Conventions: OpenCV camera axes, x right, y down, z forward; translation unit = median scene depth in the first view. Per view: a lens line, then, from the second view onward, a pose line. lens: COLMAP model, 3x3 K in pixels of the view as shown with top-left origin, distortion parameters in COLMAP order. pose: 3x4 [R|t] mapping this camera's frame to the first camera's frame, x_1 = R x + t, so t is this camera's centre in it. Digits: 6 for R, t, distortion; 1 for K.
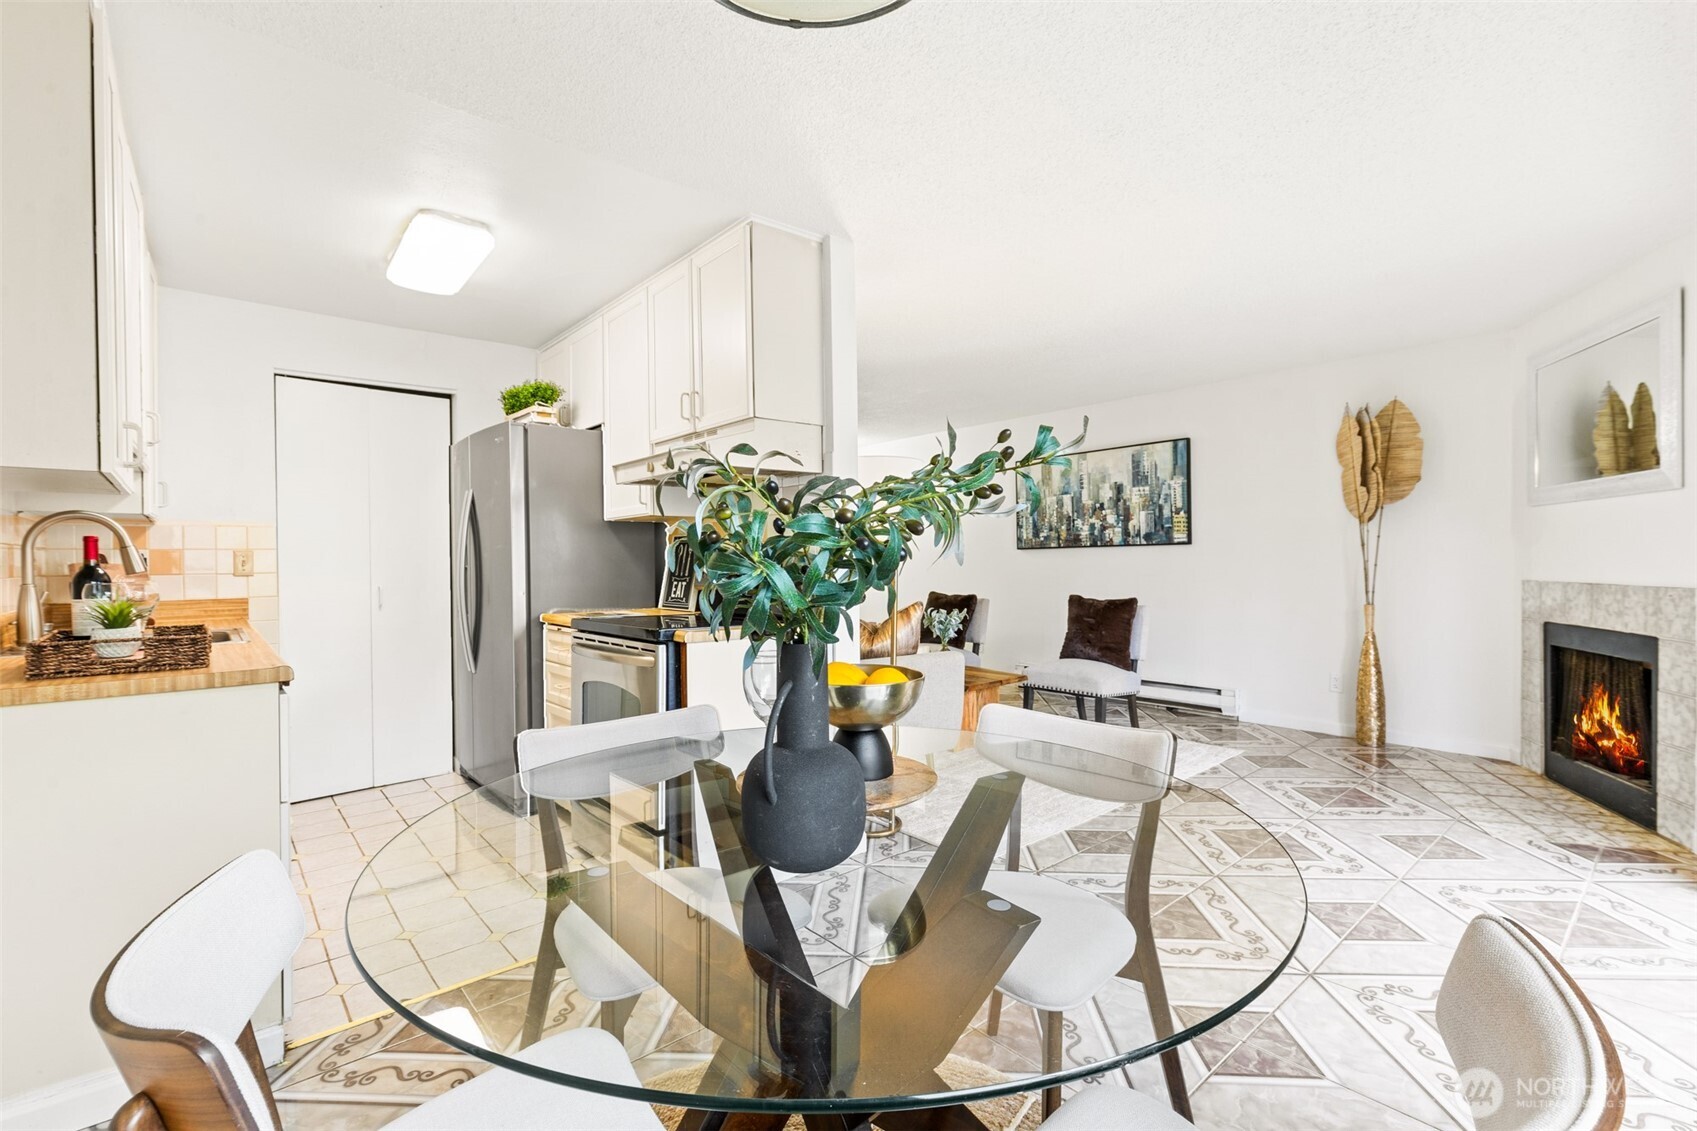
lens RADIAL K [[753.1, 0, 848.1], [0, 753.1, 568.7], [0, 0, 1]] dist [-0.001979, -0.000413]
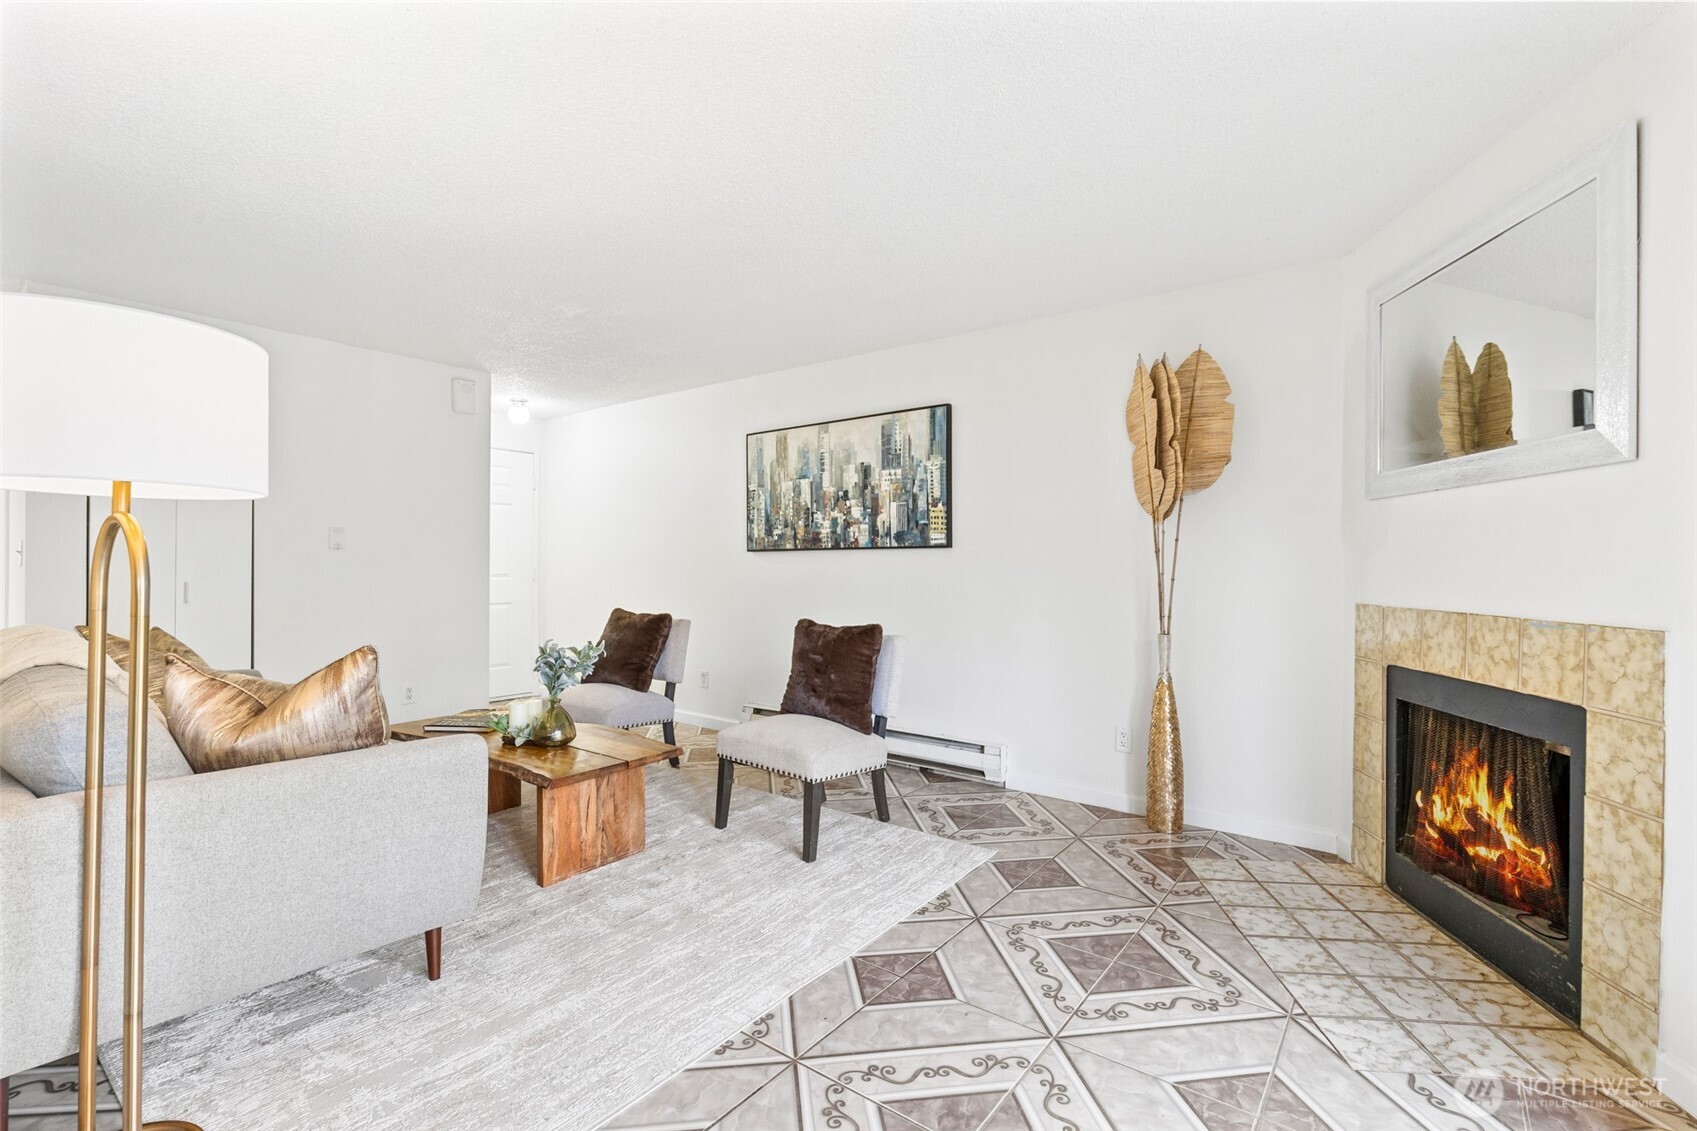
lens RADIAL K [[758.8, 0, 846.8], [0, 758.8, 569.4], [0, 0, 1]] dist [-0.001880, -0.001192]
pose [[0.979363, 0.012376, 0.201732, 0.251436], [-0.011497, 0.999919, -0.005530, -0.007018], [-0.201784, 0.003096, 0.979425, 0.355316]]
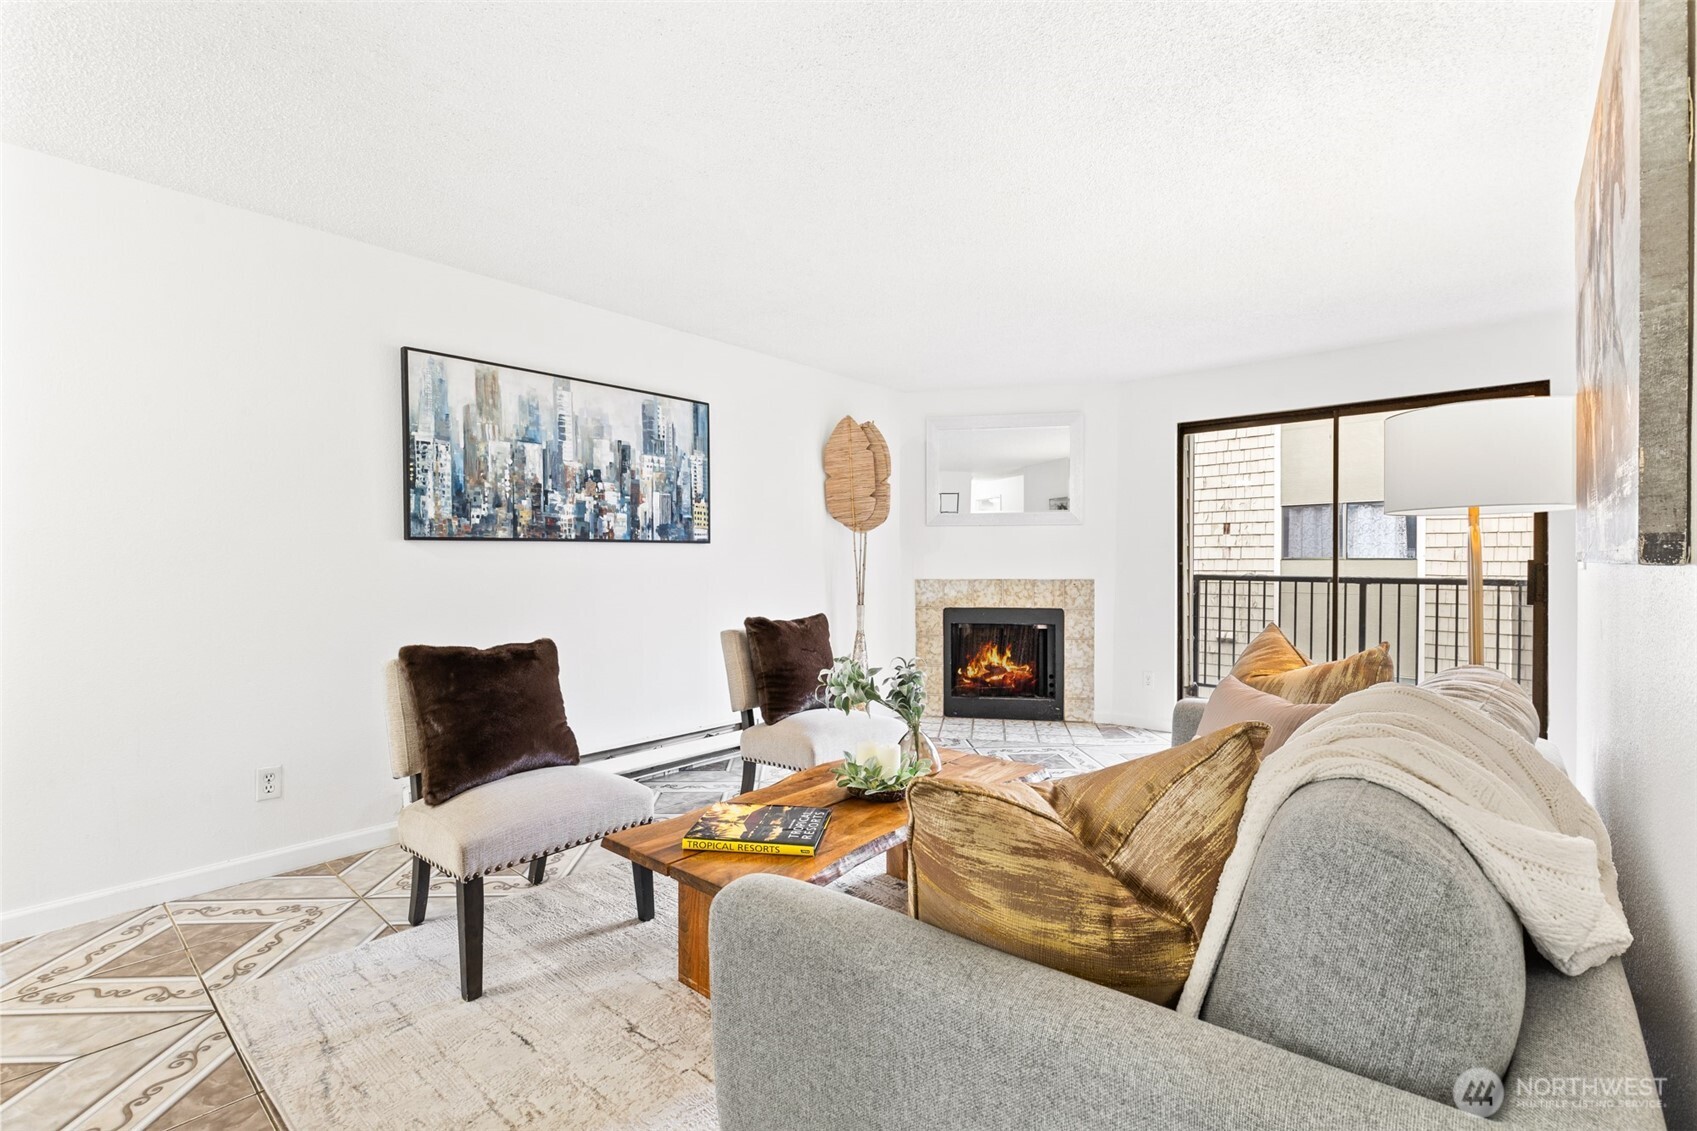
lens RADIAL K [[753.1, 0, 848.1], [0, 753.1, 568.7], [0, 0, 1]] dist [-0.001979, -0.000413]
pose [[-0.138965, 0.000022, 0.990297, -0.396654], [0.013315, 0.999910, 0.001846, -0.007503], [-0.990208, 0.013442, -0.138952, 1.185683]]
